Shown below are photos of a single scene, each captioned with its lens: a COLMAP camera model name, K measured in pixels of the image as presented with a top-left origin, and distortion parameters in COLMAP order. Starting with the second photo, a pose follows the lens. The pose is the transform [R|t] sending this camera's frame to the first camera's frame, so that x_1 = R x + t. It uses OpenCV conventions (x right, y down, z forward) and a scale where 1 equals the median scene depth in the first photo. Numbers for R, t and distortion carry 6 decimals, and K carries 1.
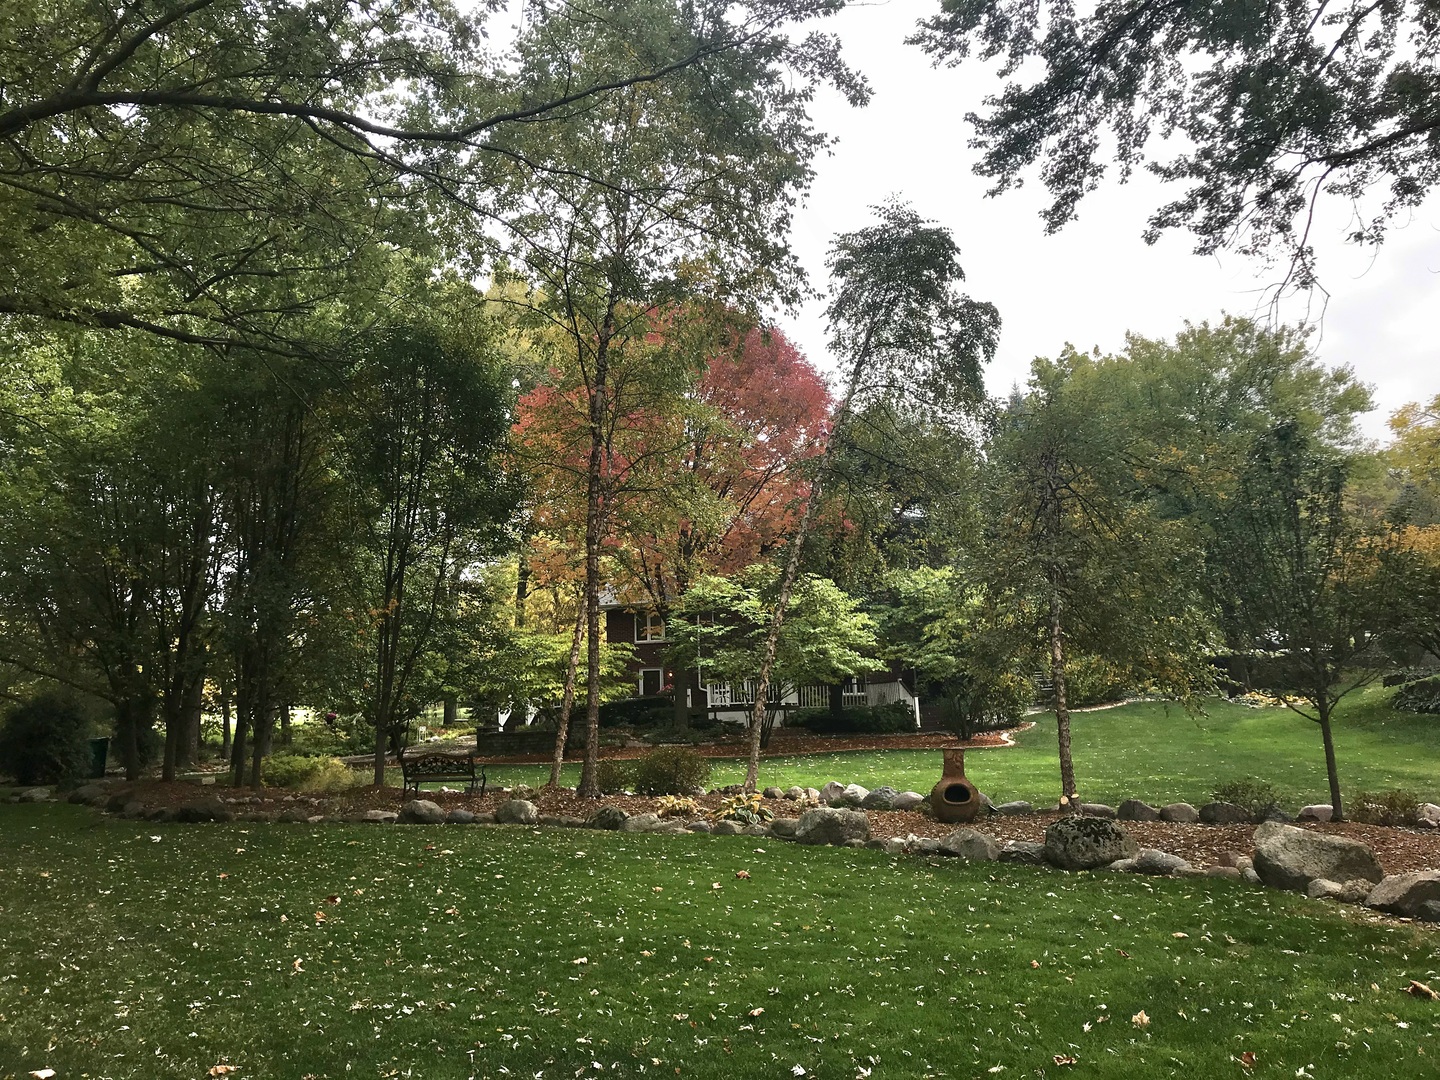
lens RADIAL K [[1170.6, 0, 719.0], [0, 1170.6, 539.5], [0, 0, 1]] dist [0.031752, -0.022202]
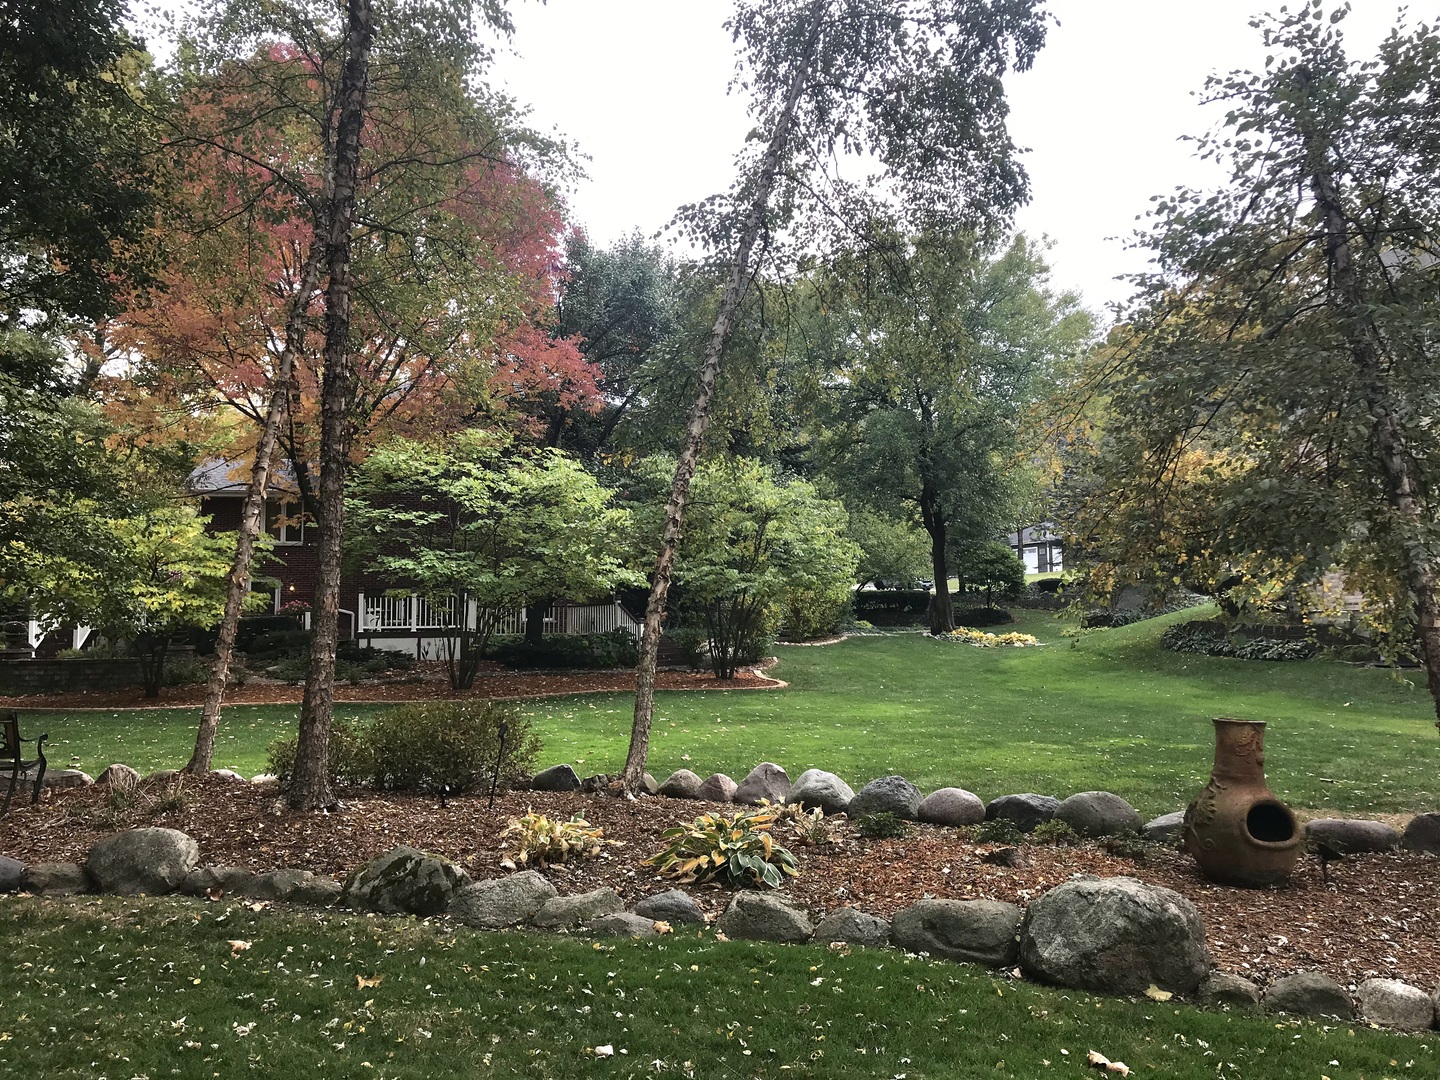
lens RADIAL K [[1170.6, 0, 722.2], [0, 1170.6, 538.3], [0, 0, 1]] dist [0.031752, -0.022202]
pose [[0.936142, 0.052667, 0.347657, -0.070917], [-0.072007, 0.996480, 0.042935, 0.046054], [-0.344171, -0.065227, 0.936638, 0.291494]]
